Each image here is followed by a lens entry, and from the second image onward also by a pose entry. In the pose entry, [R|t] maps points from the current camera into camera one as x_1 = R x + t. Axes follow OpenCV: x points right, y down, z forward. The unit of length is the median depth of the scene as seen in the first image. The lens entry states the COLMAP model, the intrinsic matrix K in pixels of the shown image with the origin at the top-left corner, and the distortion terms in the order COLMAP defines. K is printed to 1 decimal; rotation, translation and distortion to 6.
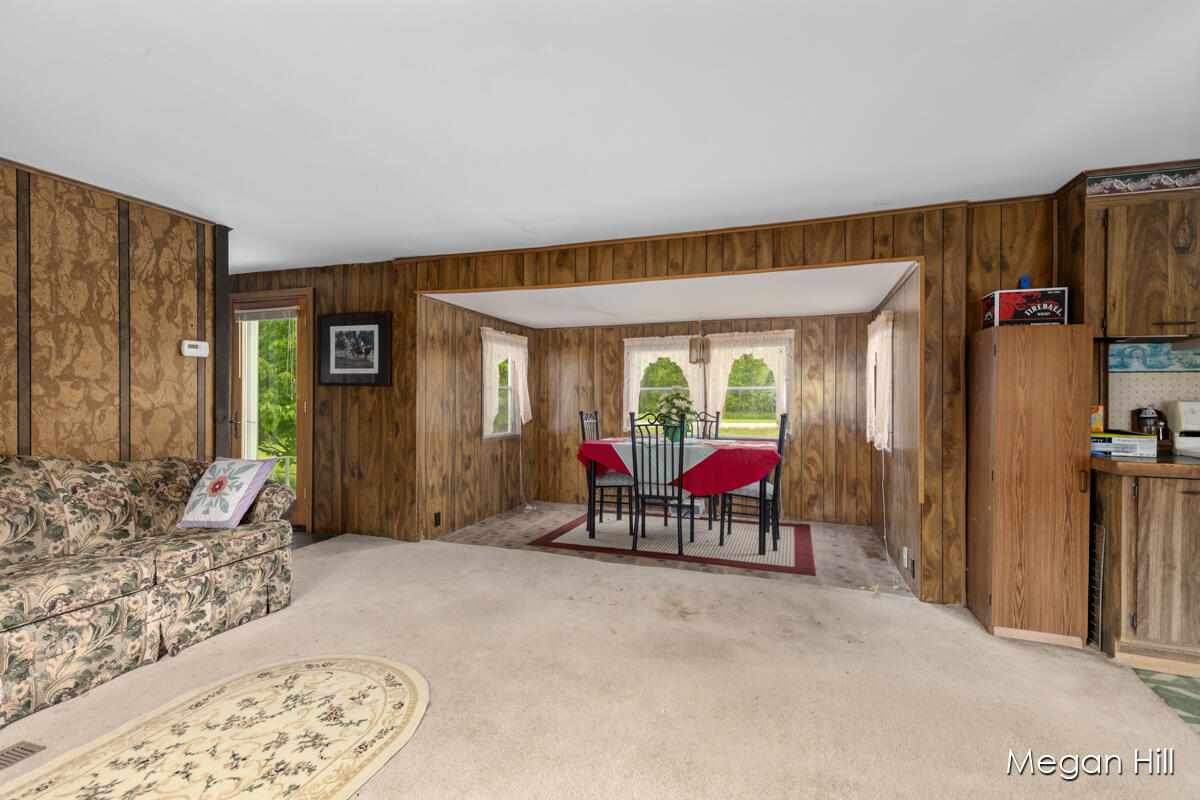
lens RADIAL K [[551.5, 0, 607.3], [0, 551.5, 399.5], [0, 0, 1]] dist [0.001662, -0.000646]
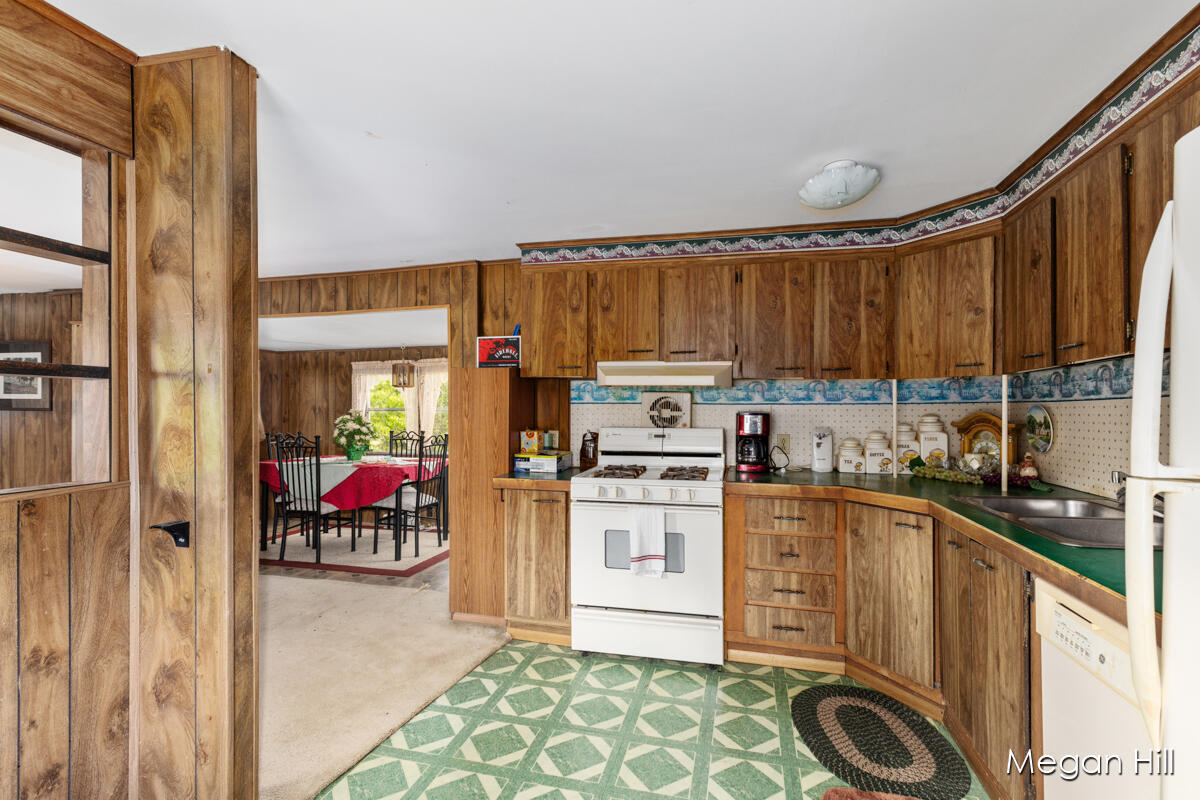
lens RADIAL K [[551.5, 0, 596.5], [0, 551.5, 407.0], [0, 0, 1]] dist [0.001662, -0.000646]
pose [[0.994423, -0.003896, 0.105395, 0.696421], [0.004538, 0.999973, -0.005850, -0.028015], [-0.105369, 0.006295, 0.994413, -0.197390]]
